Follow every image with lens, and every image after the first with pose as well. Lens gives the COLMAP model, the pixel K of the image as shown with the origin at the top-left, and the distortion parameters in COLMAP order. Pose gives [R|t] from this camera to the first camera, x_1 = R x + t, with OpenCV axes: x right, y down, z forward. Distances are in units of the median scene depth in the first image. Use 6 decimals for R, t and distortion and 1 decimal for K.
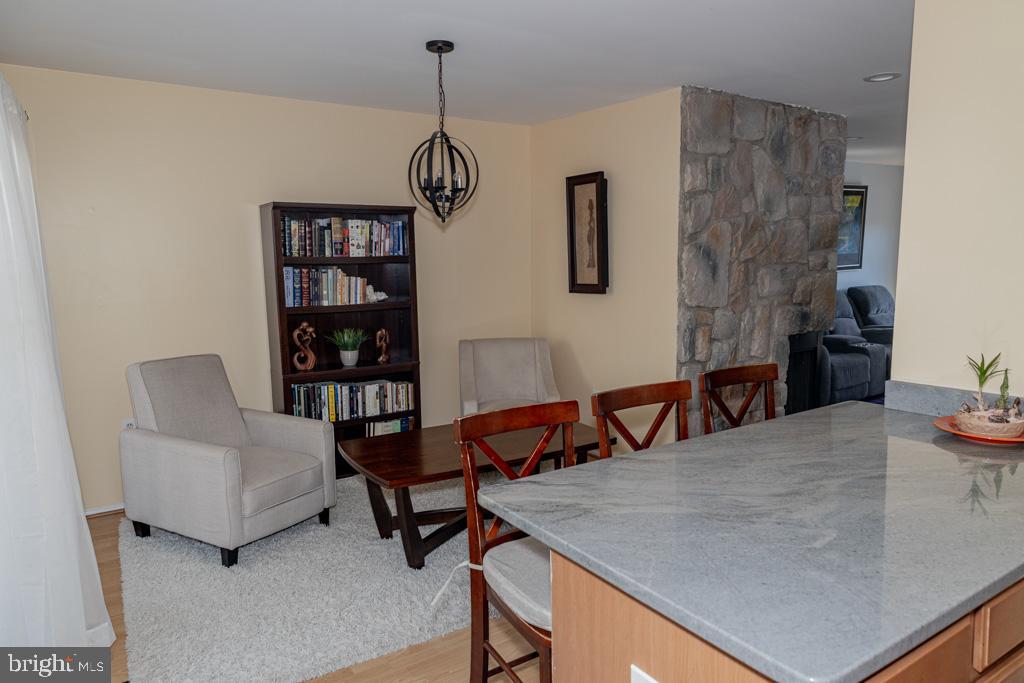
lens RADIAL K [[693.0, 0, 512.0], [0, 693.0, 341.5], [0, 0, 1]] dist [-0.002045, 0.000007]
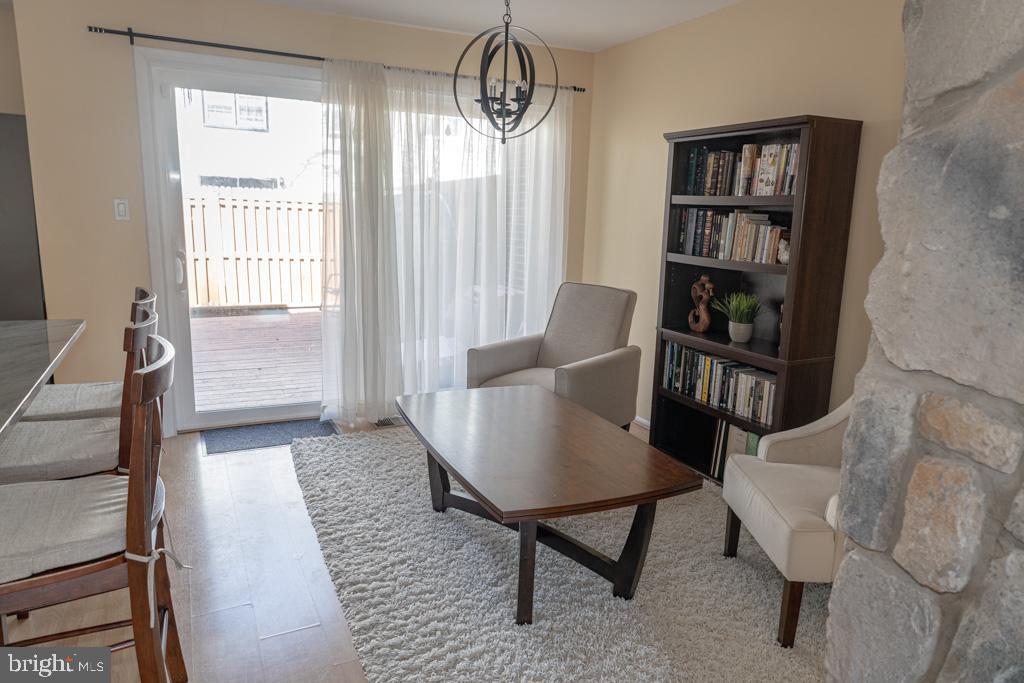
lens RADIAL K [[693.0, 0, 512.0], [0, 693.0, 341.5], [0, 0, 1]] dist [-0.002045, 0.000007]
pose [[-0.162046, 0.206375, -0.964961, 0.551873], [-0.126399, 0.965489, 0.227714, -0.109904], [0.978654, 0.158870, -0.130368, 0.871959]]
